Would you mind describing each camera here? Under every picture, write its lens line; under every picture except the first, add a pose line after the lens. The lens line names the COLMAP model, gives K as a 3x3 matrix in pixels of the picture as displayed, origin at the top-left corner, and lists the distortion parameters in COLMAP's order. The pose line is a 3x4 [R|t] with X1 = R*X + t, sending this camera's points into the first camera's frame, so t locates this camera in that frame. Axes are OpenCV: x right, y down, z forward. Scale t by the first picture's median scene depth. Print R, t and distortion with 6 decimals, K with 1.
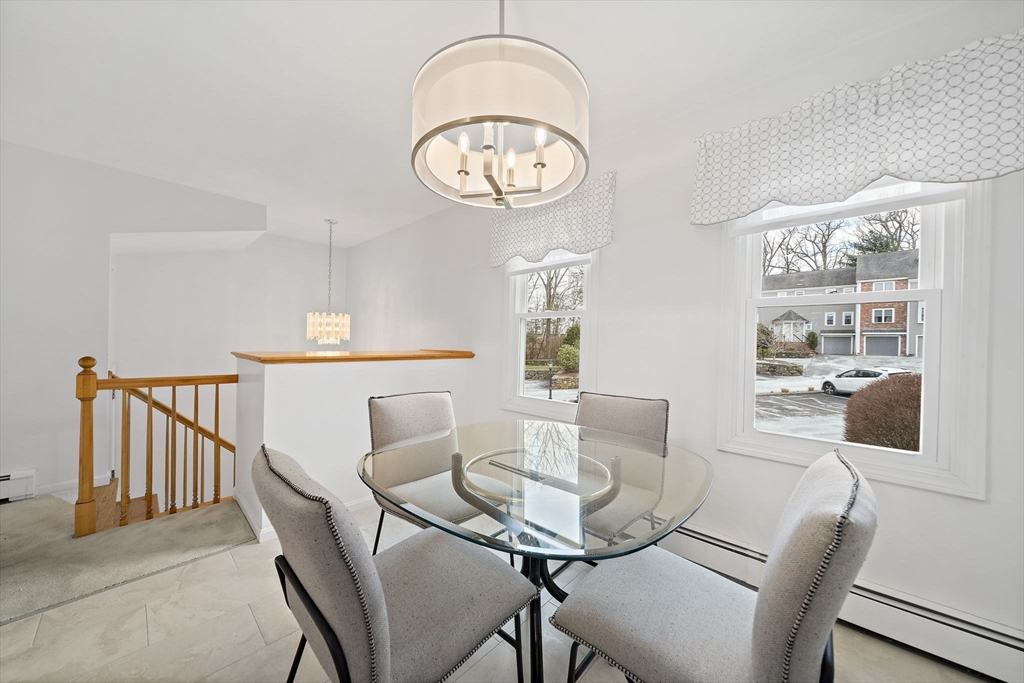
lens RADIAL K [[355.2, 0, 515.0], [0, 355.2, 343.4], [0, 0, 1]] dist [-0.004984, -0.000267]
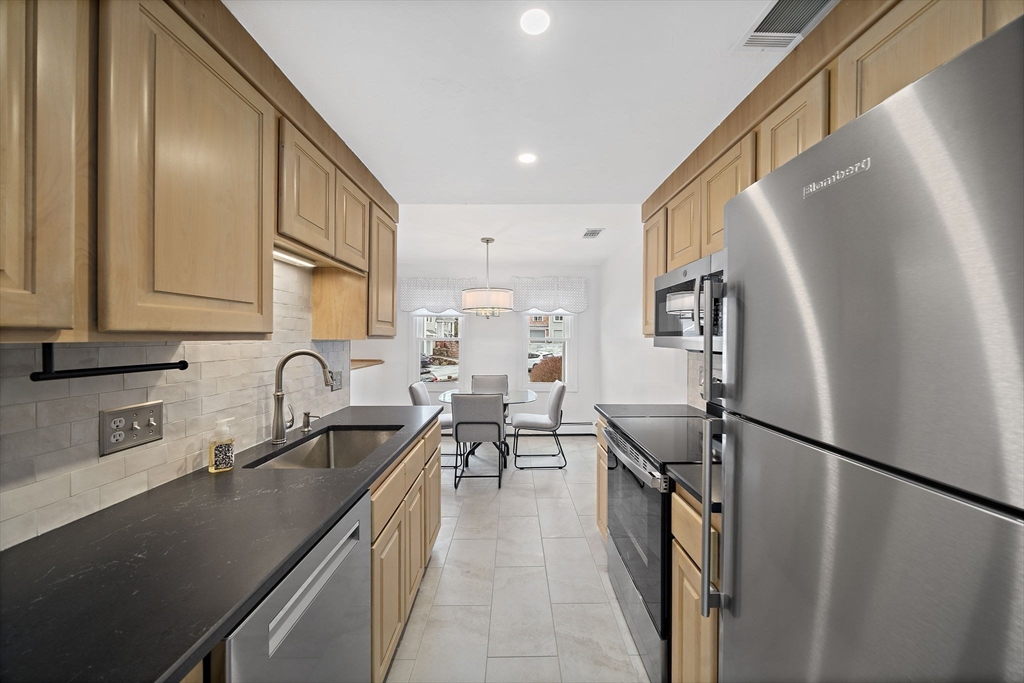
lens RADIAL K [[355.2, 0, 512.5], [0, 355.2, 339.5], [0, 0, 1]] dist [-0.004984, -0.000267]
pose [[0.738670, -0.019579, 0.673783, -0.155470], [0.010302, 0.999789, 0.017759, -0.018368], [-0.673988, -0.006177, 0.738716, -0.119898]]
